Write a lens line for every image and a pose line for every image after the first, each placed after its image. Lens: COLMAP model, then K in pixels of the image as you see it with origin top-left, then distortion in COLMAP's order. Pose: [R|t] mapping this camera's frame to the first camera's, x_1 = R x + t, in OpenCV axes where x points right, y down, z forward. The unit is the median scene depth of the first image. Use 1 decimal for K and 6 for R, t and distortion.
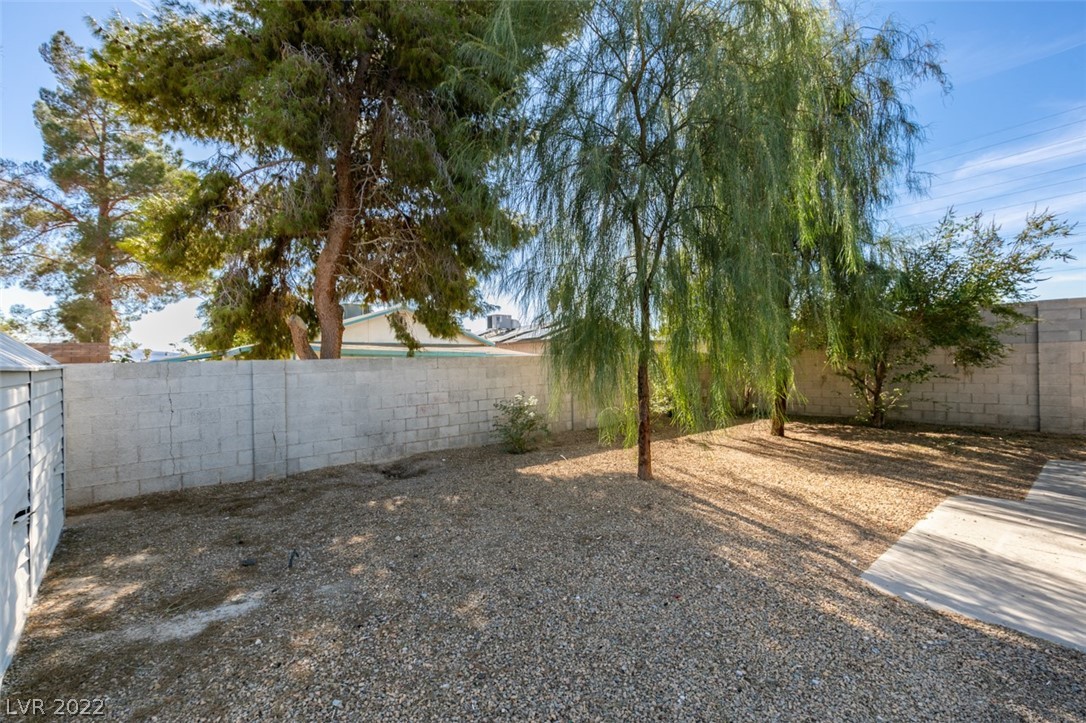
lens RADIAL K [[509.0, 0, 537.9], [0, 509.0, 364.1], [0, 0, 1]] dist [0.012594, -0.000195]
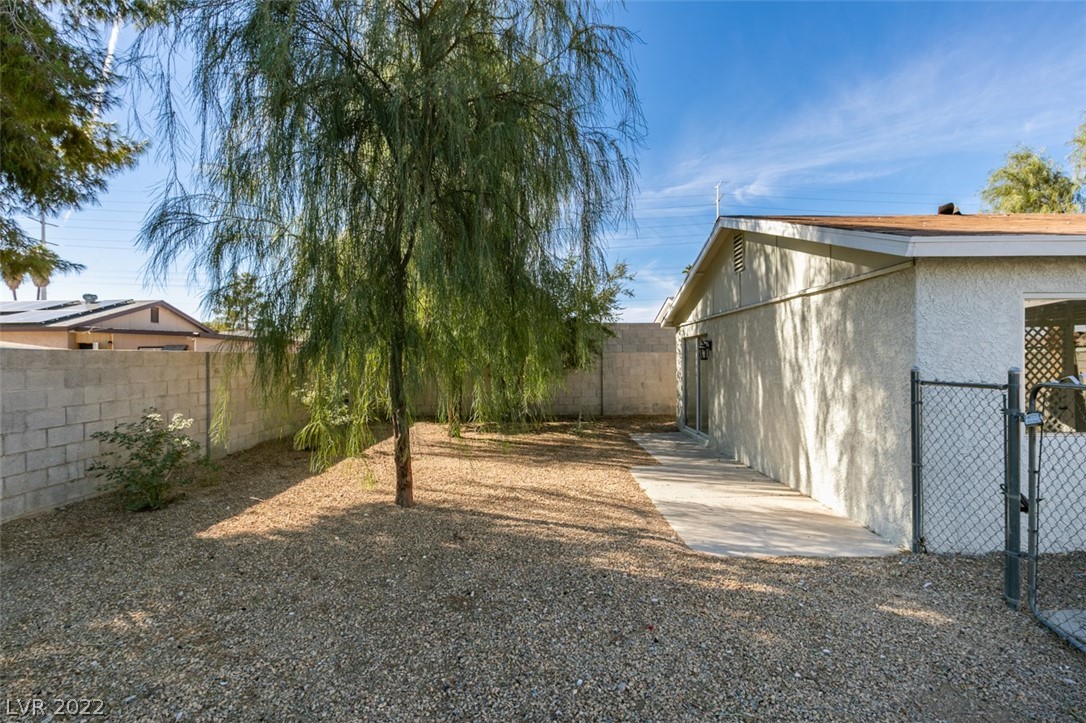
lens RADIAL K [[509.0, 0, 542.6], [0, 509.0, 364.2], [0, 0, 1]] dist [0.012594, -0.000195]
pose [[0.633493, 0.009258, 0.773693, -0.385186], [-0.006213, 0.999957, -0.006878, 0.002212], [-0.773723, -0.000449, 0.633523, 0.414046]]
